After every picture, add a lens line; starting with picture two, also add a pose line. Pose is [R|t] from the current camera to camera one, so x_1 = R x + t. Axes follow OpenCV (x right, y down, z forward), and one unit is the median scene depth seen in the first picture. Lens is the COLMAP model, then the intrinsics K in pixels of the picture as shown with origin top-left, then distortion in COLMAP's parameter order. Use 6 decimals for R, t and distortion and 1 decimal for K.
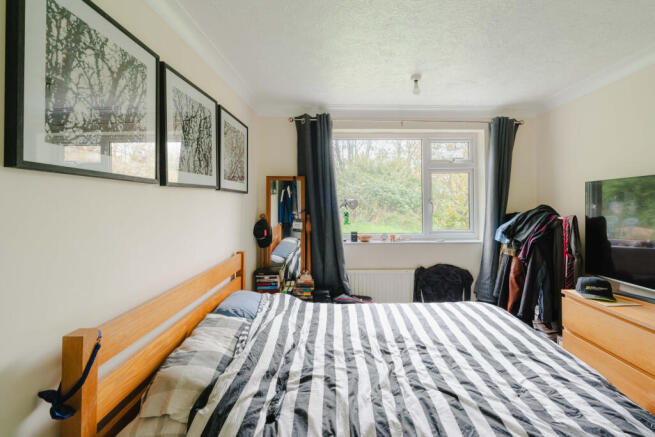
lens RADIAL K [[302.9, 0, 350.1], [0, 302.9, 199.2], [0, 0, 1]] dist [-0.006559, 0.002032]
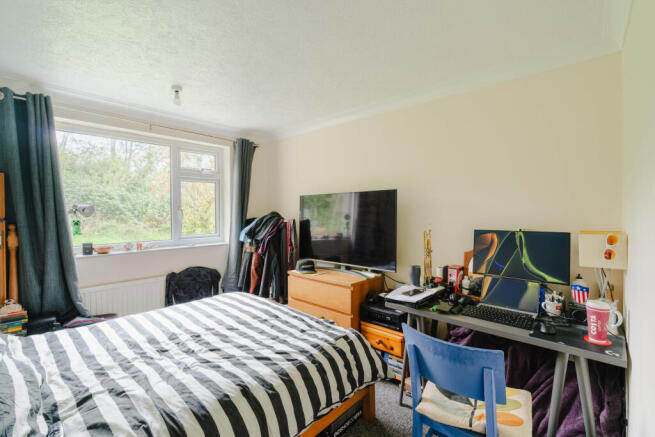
lens RADIAL K [[302.9, 0, 326.6], [0, 302.9, 220.6], [0, 0, 1]] dist [-0.006559, 0.002032]
pose [[0.684536, -0.020701, 0.728685, -0.173601], [-0.013237, 0.999079, 0.040817, 0.000097], [-0.728859, -0.037586, 0.683631, -0.085102]]
